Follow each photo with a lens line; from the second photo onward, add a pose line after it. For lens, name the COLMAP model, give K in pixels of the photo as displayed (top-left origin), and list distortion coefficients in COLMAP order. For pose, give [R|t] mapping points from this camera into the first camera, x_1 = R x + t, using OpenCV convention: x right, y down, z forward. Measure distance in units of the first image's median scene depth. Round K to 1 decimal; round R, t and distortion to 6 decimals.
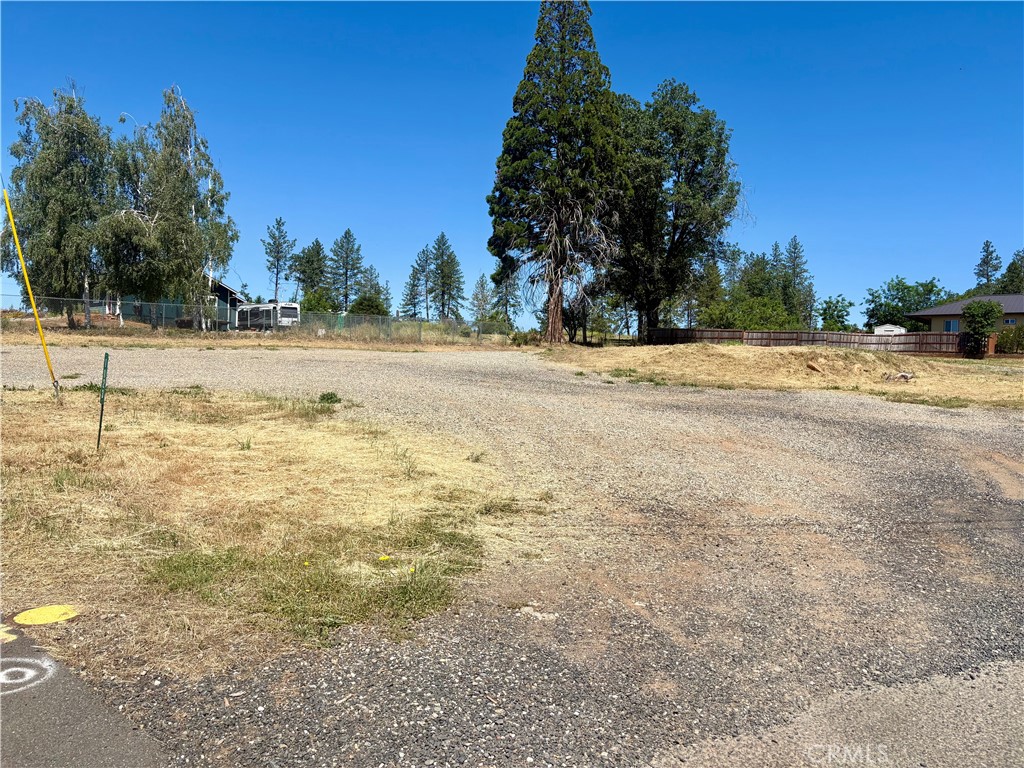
lens RADIAL K [[774.9, 0, 514.8], [0, 774.9, 390.3], [0, 0, 1]] dist [0.037444, -0.040704]
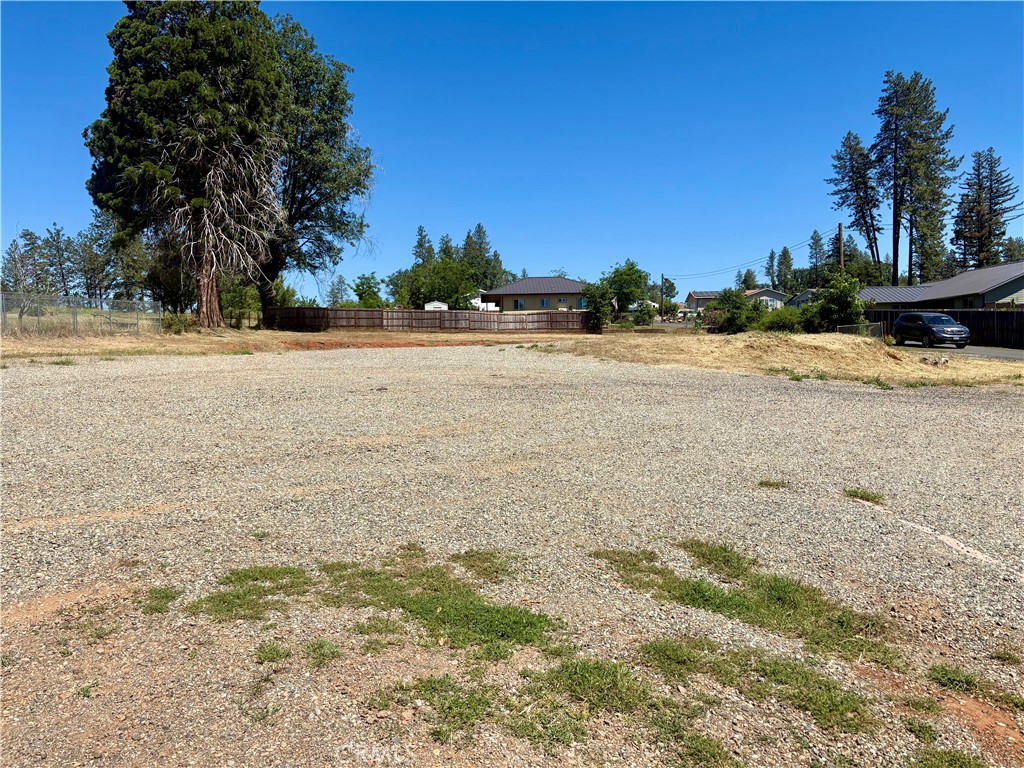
lens RADIAL K [[774.9, 0, 519.4], [0, 774.9, 391.1], [0, 0, 1]] dist [0.037444, -0.040704]
pose [[0.730552, -0.079324, 0.678234, -0.251405], [0.054468, 0.996834, 0.057917, -0.025900], [-0.680681, -0.005370, 0.732560, 0.215268]]
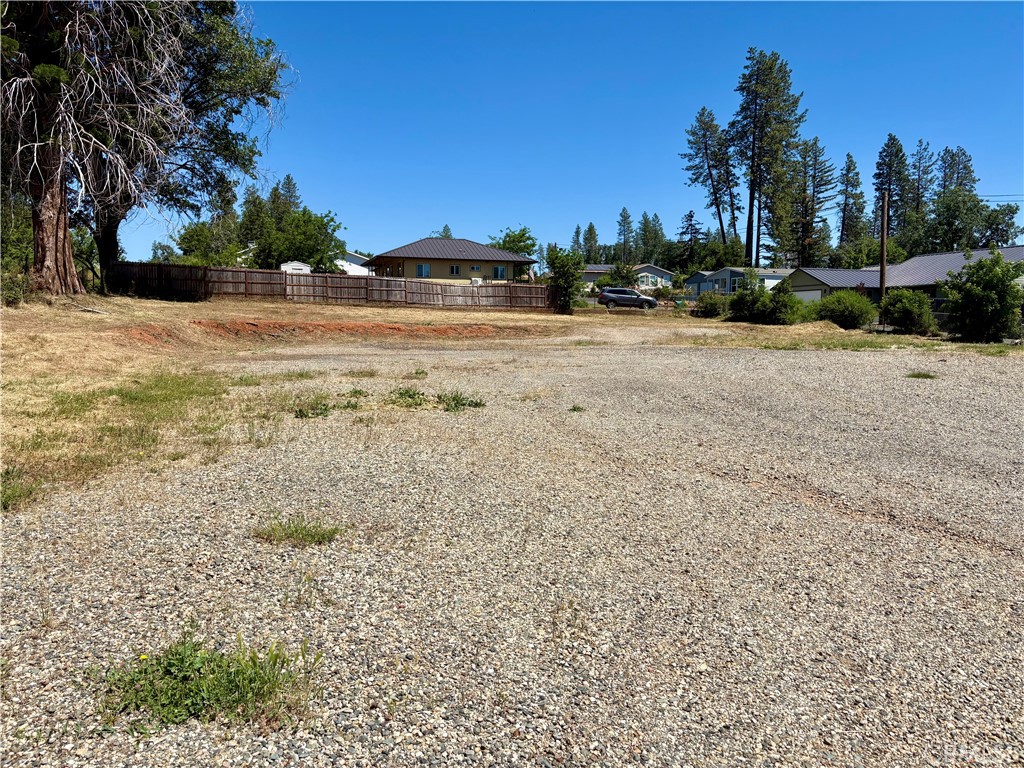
lens RADIAL K [[774.9, 0, 506.2], [0, 774.9, 378.8], [0, 0, 1]] dist [0.037444, -0.040704]
pose [[0.529494, -0.093313, 0.843166, -0.197866], [0.024024, 0.995183, 0.095049, -0.048125], [-0.847973, -0.030072, 0.529185, 0.522681]]
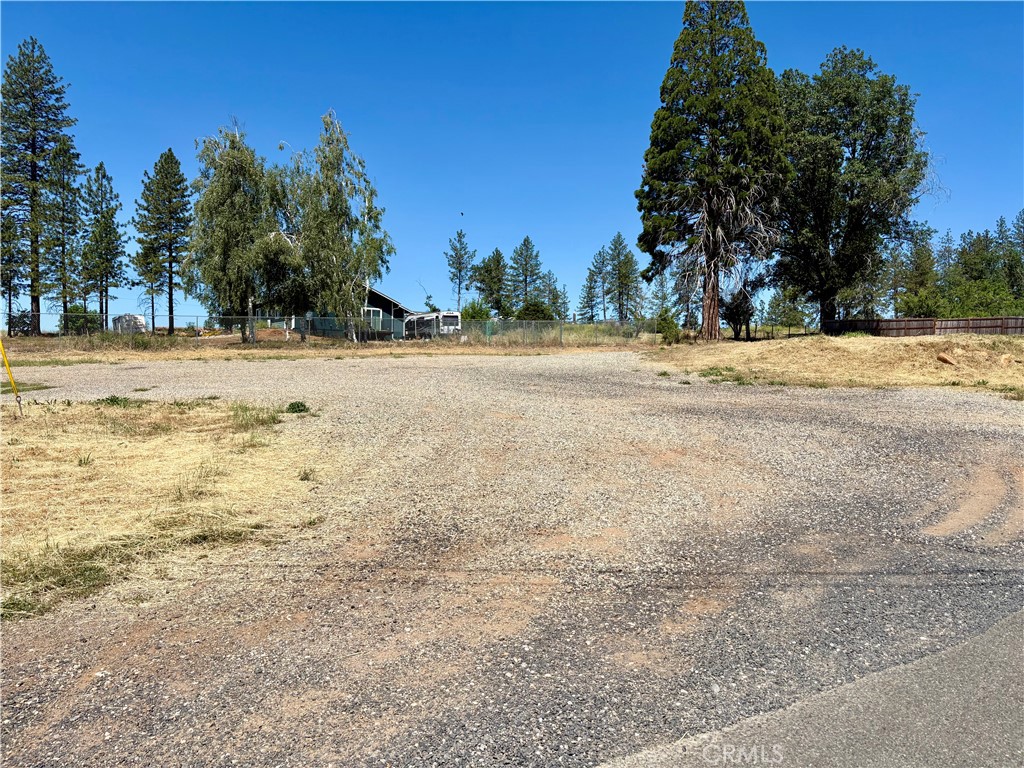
lens RADIAL K [[774.9, 0, 516.0], [0, 774.9, 387.3], [0, 0, 1]] dist [0.037444, -0.040704]
pose [[0.969410, -0.021030, -0.244546, 0.051455], [0.019413, 0.999771, -0.009024, -0.000298], [0.244680, 0.004001, 0.969596, 0.024620]]
